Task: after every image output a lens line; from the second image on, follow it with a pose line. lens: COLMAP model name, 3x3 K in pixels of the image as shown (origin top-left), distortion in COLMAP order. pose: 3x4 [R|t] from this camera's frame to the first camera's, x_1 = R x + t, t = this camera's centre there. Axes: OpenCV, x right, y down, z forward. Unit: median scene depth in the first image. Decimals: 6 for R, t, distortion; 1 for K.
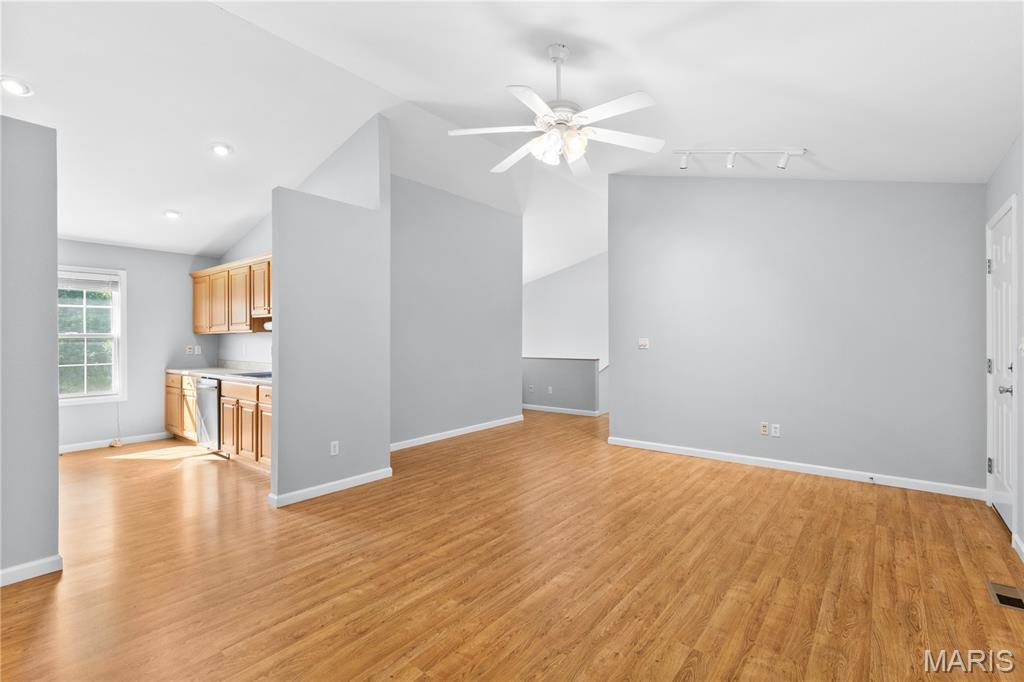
lens RADIAL K [[468.4, 0, 521.3], [0, 468.4, 335.8], [0, 0, 1]] dist [0.002194, -0.002029]
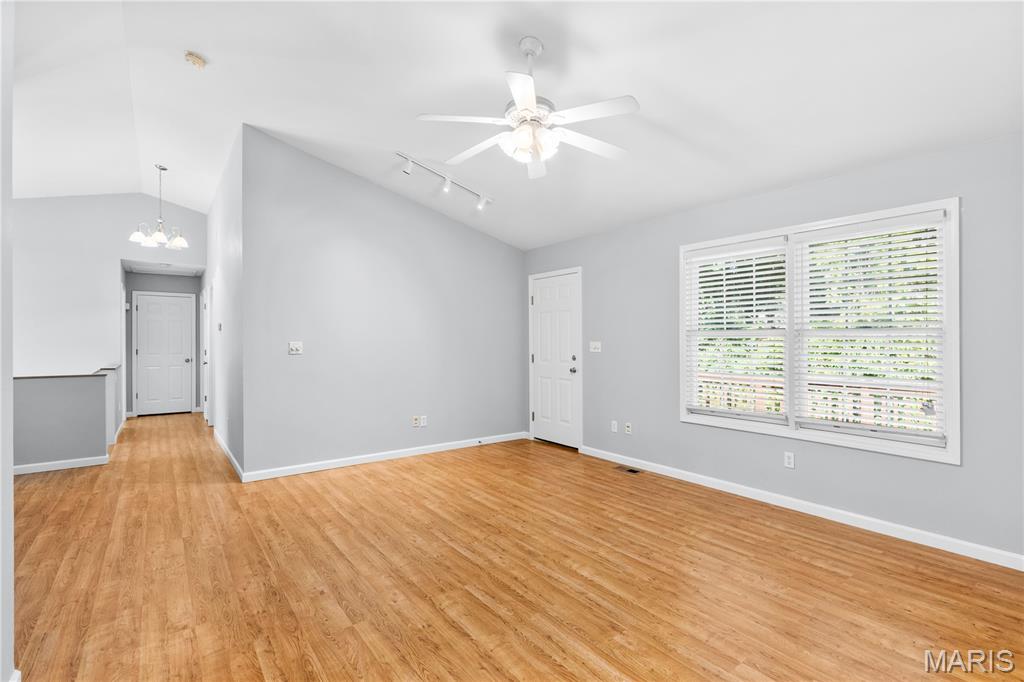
lens RADIAL K [[468.4, 0, 514.3], [0, 468.4, 344.2], [0, 0, 1]] dist [0.002194, -0.002029]
pose [[0.262053, -0.002018, 0.965051, -0.839596], [-0.007762, 0.999961, 0.004198, 0.004373], [-0.965022, -0.008591, 0.262027, 0.761278]]
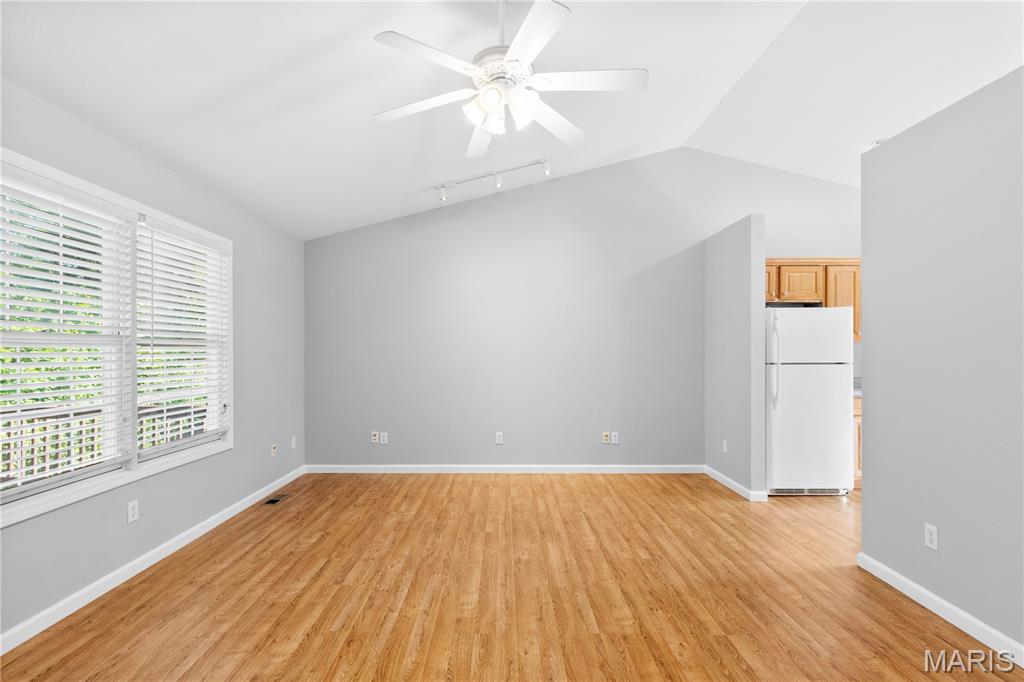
lens RADIAL K [[468.4, 0, 502.4], [0, 468.4, 353.8], [0, 0, 1]] dist [0.002194, -0.002029]
pose [[-0.796213, 0.010499, -0.604926, 0.538180], [0.009850, 0.999942, 0.004390, 0.000038], [0.604937, -0.002463, -0.796270, 1.577475]]
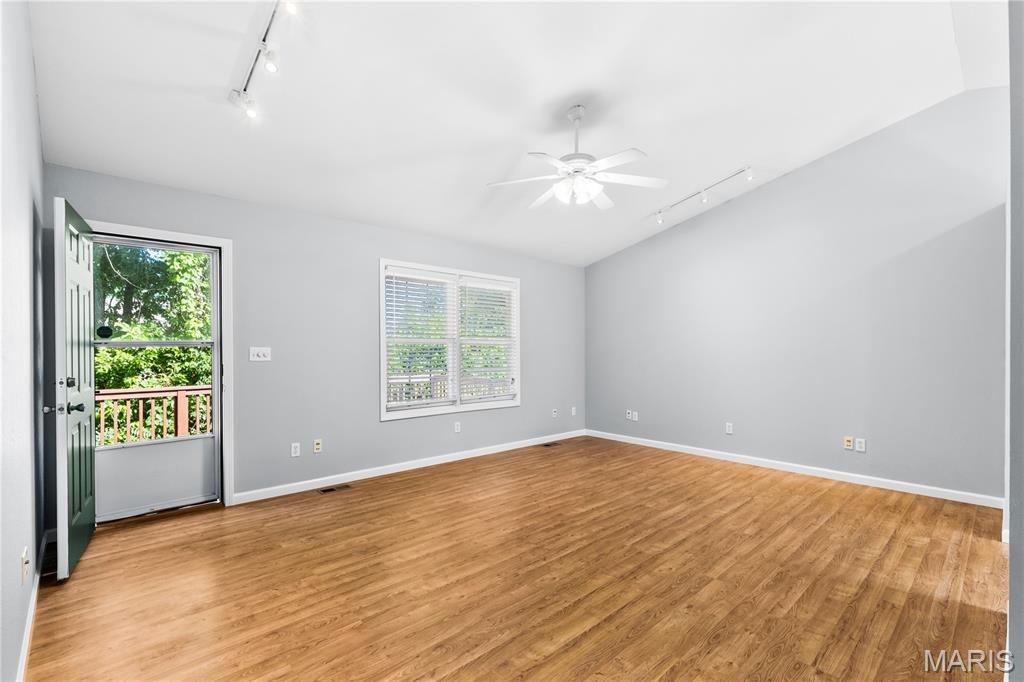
lens RADIAL K [[468.4, 0, 514.3], [0, 468.4, 345.4], [0, 0, 1]] dist [0.002194, -0.002029]
pose [[-0.987081, 0.001484, 0.160215, 0.046785], [-0.000287, 0.999939, -0.011027, 0.012114], [-0.160221, -0.010930, -0.987021, 2.162199]]
